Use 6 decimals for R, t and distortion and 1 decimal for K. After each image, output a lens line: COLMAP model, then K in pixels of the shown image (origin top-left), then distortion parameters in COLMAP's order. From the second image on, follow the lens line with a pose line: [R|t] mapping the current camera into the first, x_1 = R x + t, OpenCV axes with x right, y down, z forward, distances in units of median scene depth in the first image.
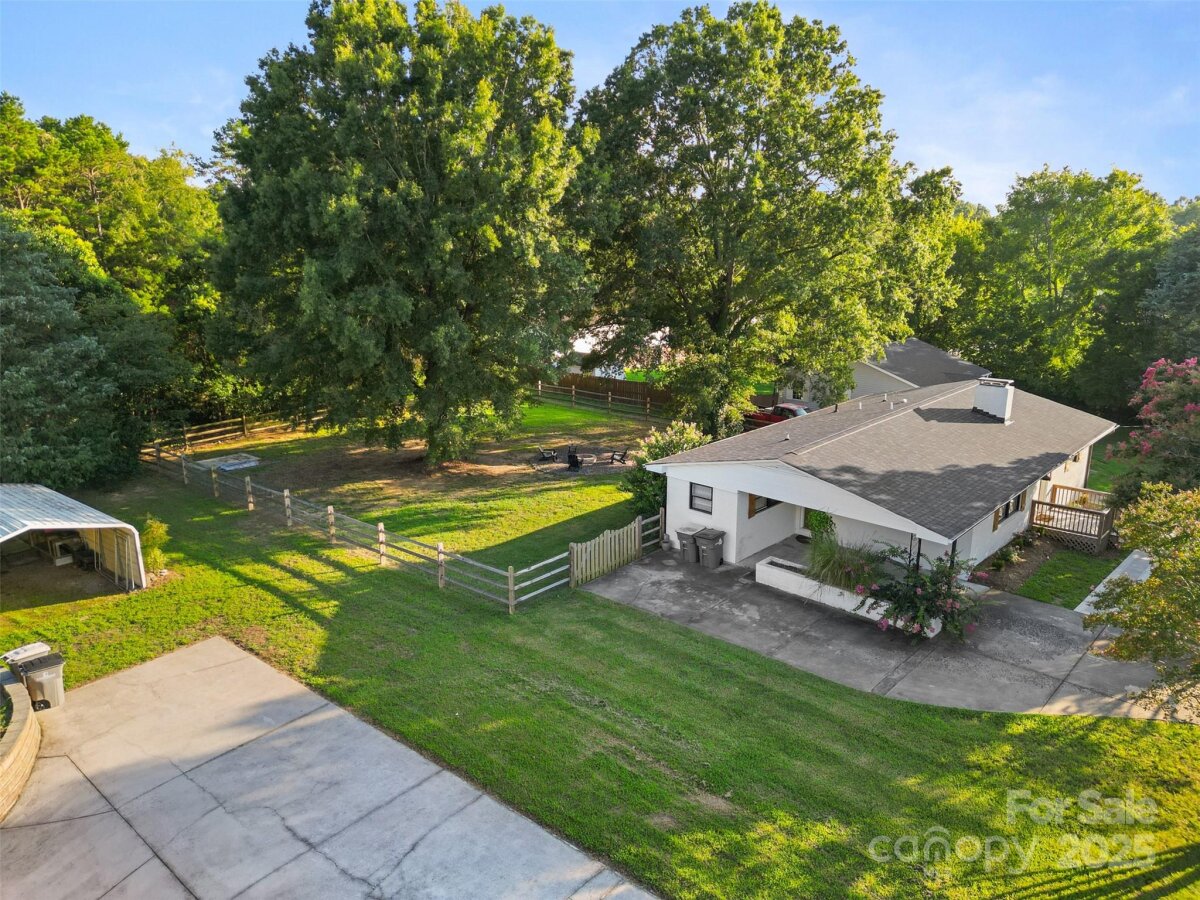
lens RADIAL K [[825.5, 0, 628.0], [0, 825.5, 451.8], [0, 0, 1]] dist [-0.002091, -0.001624]
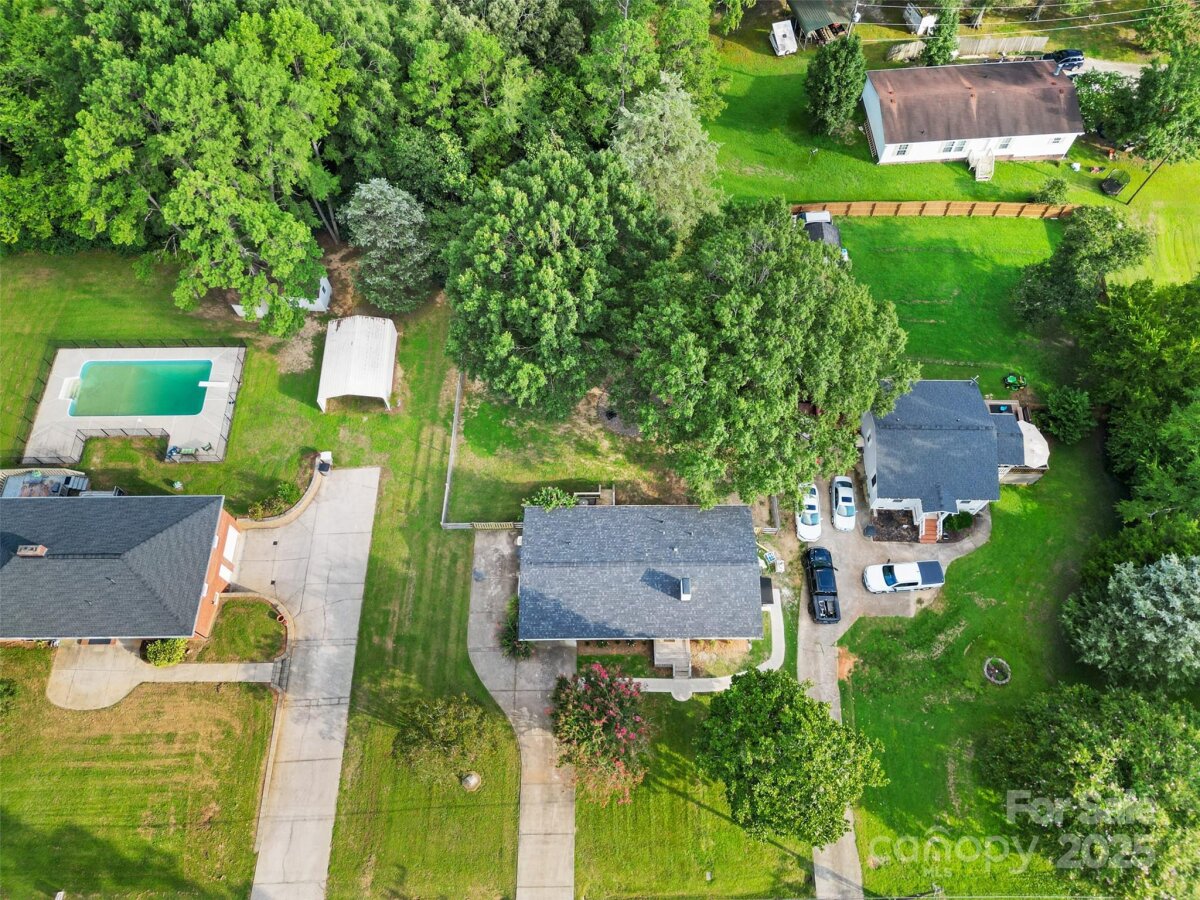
lens RADIAL K [[825.5, 0, 628.0], [0, 825.5, 451.8], [0, 0, 1]] dist [-0.002091, -0.001624]
pose [[0.662172, 0.673180, -0.329175, 0.867858], [-0.193778, 0.578166, 0.792574, -1.958143], [0.723863, -0.461034, 0.513293, 0.118413]]
